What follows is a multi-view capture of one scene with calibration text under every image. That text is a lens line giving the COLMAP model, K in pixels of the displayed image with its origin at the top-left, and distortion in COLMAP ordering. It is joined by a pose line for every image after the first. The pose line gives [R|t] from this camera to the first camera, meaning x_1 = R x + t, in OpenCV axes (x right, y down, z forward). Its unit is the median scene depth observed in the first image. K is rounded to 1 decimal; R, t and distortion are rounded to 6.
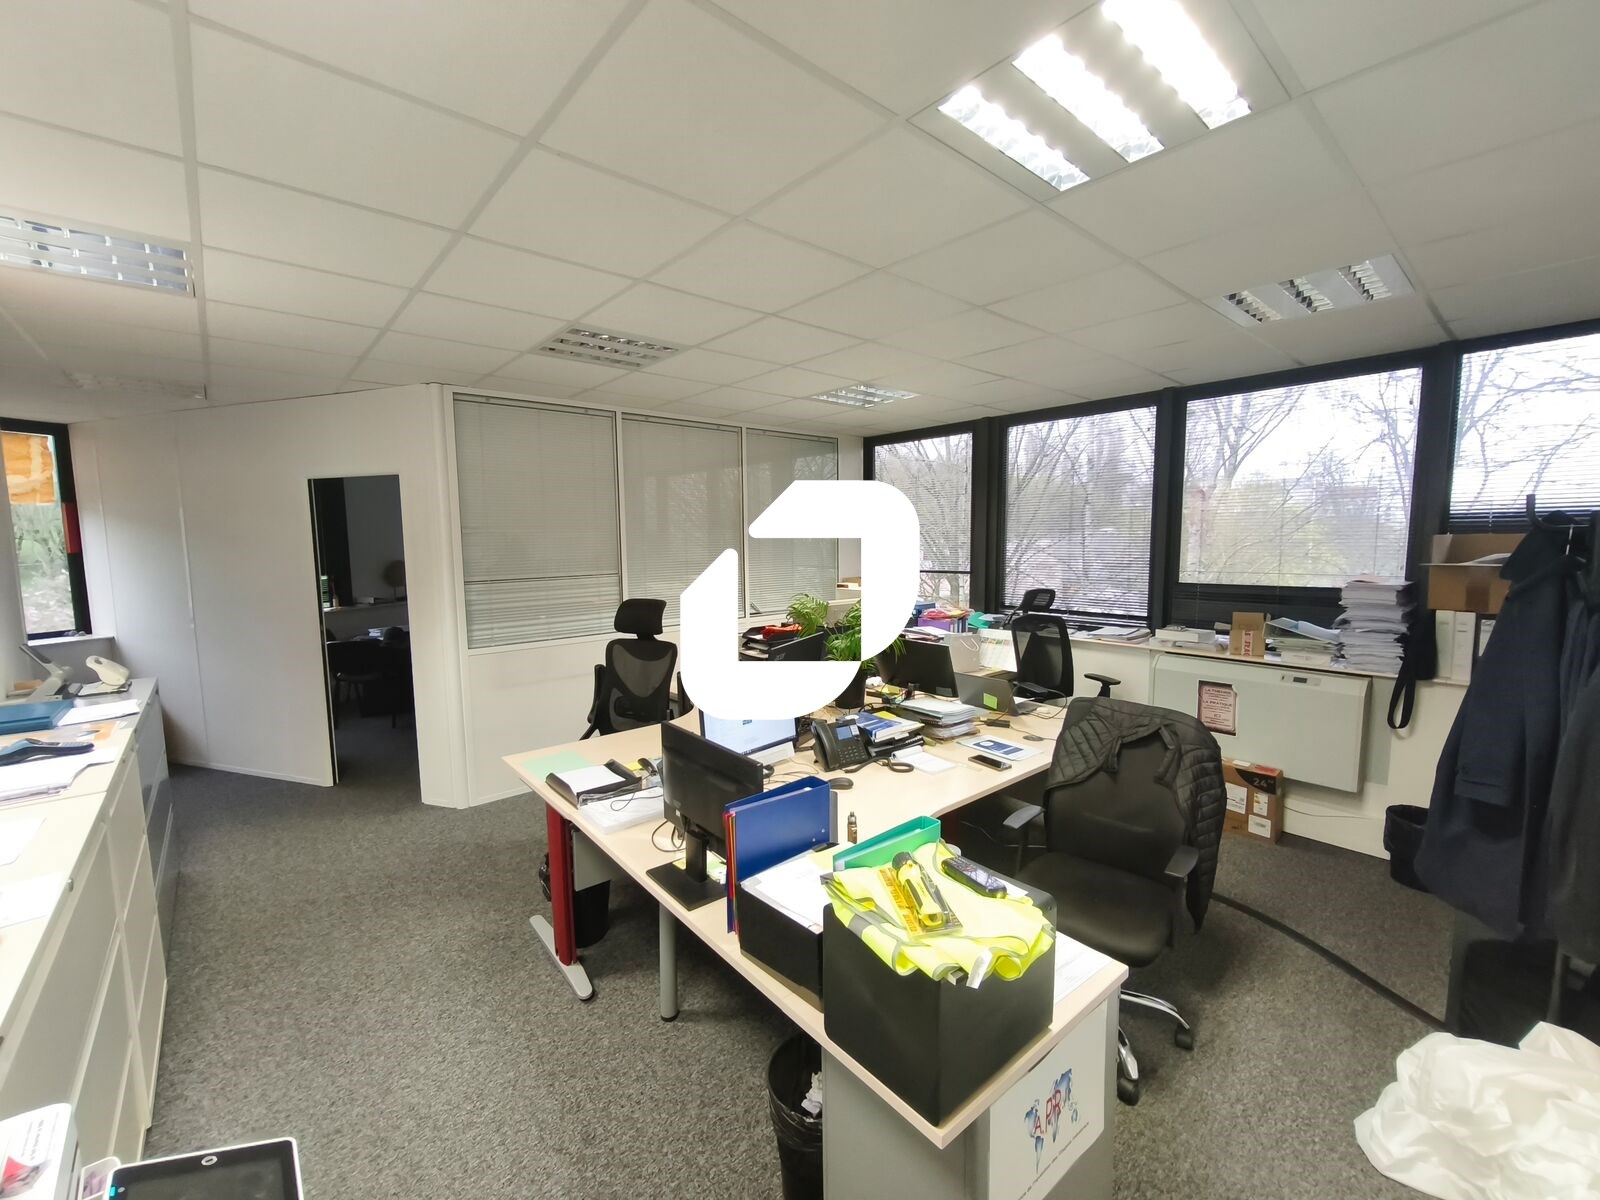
lens RADIAL K [[665.7, 0, 799.6], [0, 665.7, 603.3], [0, 0, 1]] dist [-0.010193, -0.000204]
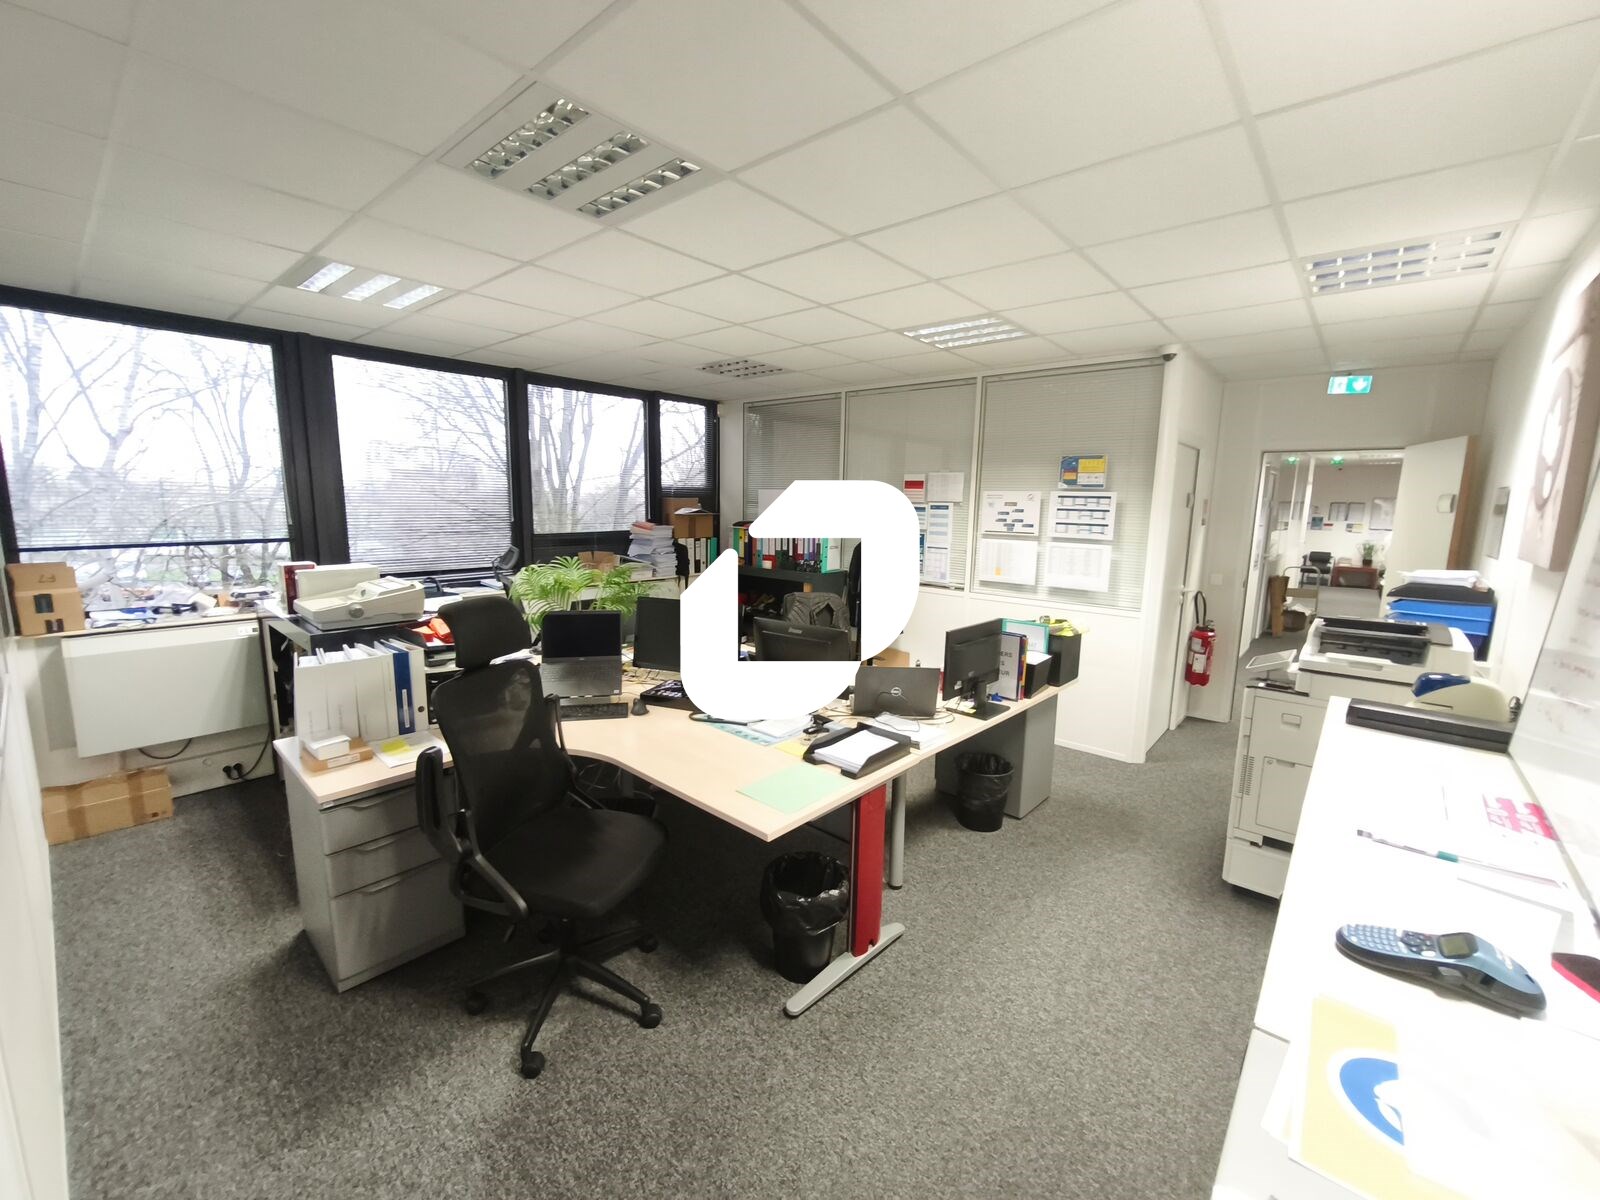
lens RADIAL K [[665.7, 0, 799.2], [0, 665.7, 603.2], [0, 0, 1]] dist [-0.010193, -0.000204]
pose [[-0.145080, -0.143595, 0.978944, -0.795422], [0.079956, 0.984475, 0.156255, -0.066214], [-0.986184, 0.100942, -0.131347, 0.779773]]
